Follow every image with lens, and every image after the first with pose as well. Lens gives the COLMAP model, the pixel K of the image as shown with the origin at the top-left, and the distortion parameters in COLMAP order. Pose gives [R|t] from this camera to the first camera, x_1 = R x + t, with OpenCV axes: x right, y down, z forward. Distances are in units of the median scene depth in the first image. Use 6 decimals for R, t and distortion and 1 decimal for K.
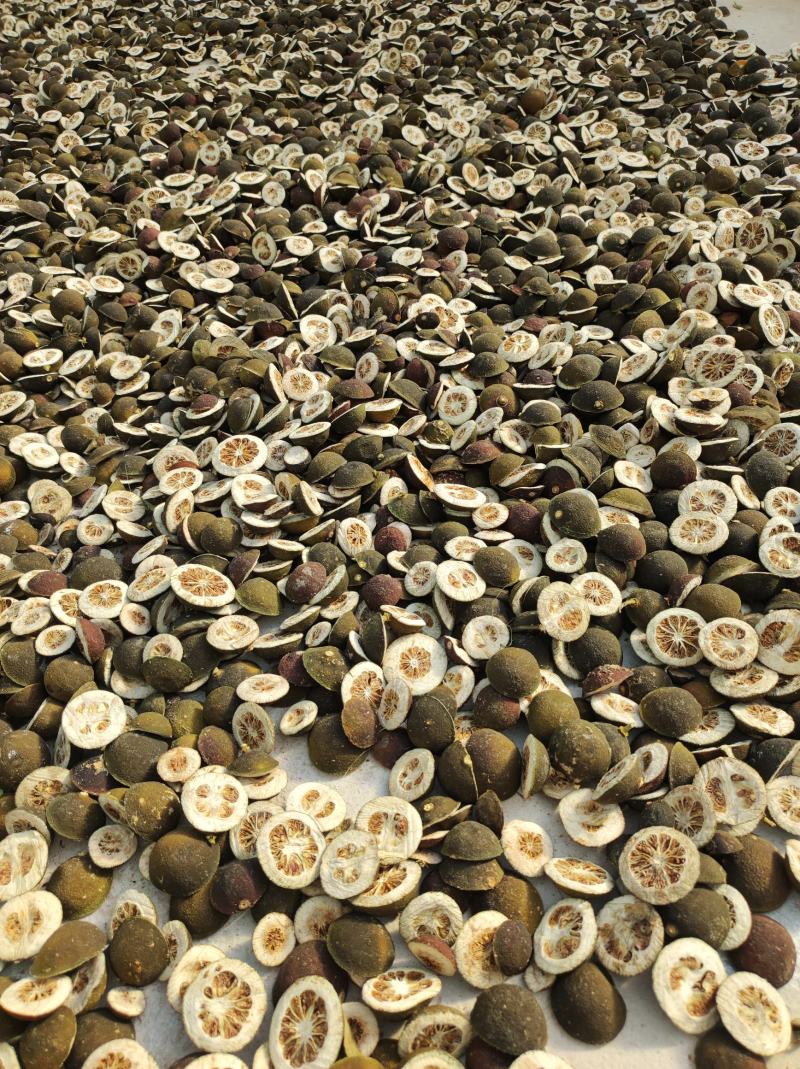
lens RADIAL K [[789.5, 0, 400.0], [0, 789.5, 534.5], [0, 0, 1]] dist [-0.000529, -0.007043]
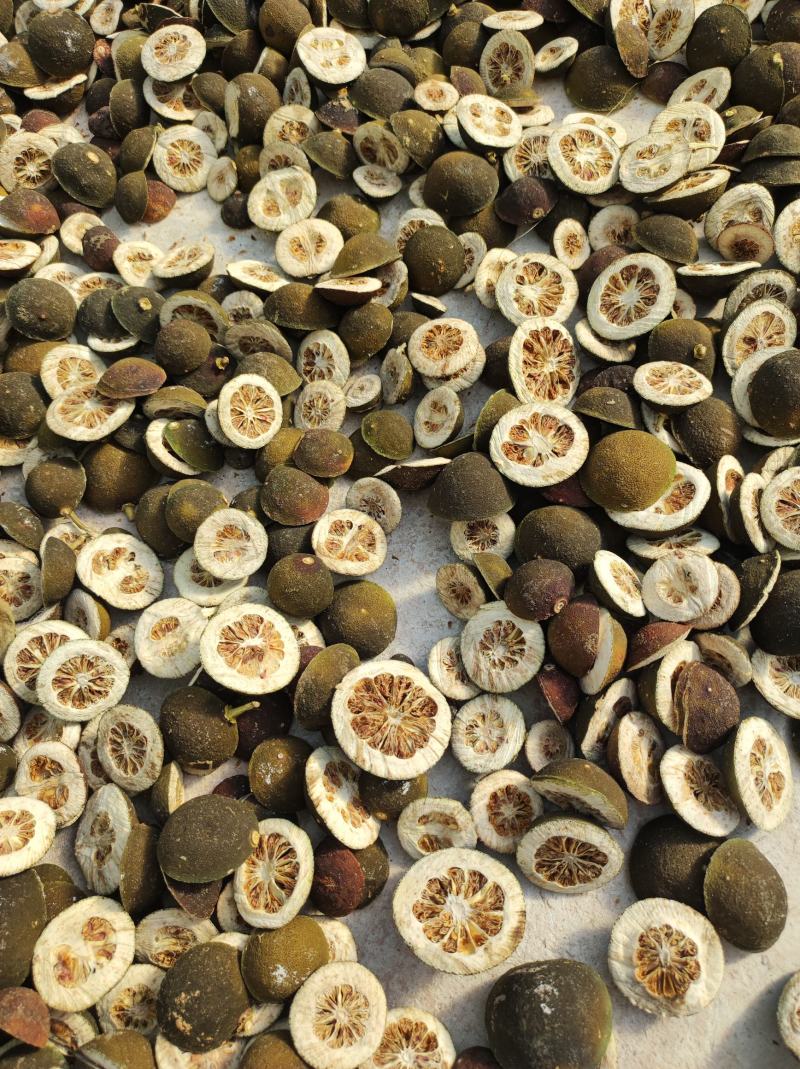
lens RADIAL K [[789.5, 0, 400.0], [0, 789.5, 534.5], [0, 0, 1]] dist [-0.000529, -0.007043]
pose [[0.999076, -0.009624, -0.041898, -0.320897], [0.026813, 0.901311, 0.432342, 0.391693], [0.033602, -0.433065, 0.900736, -0.042725]]
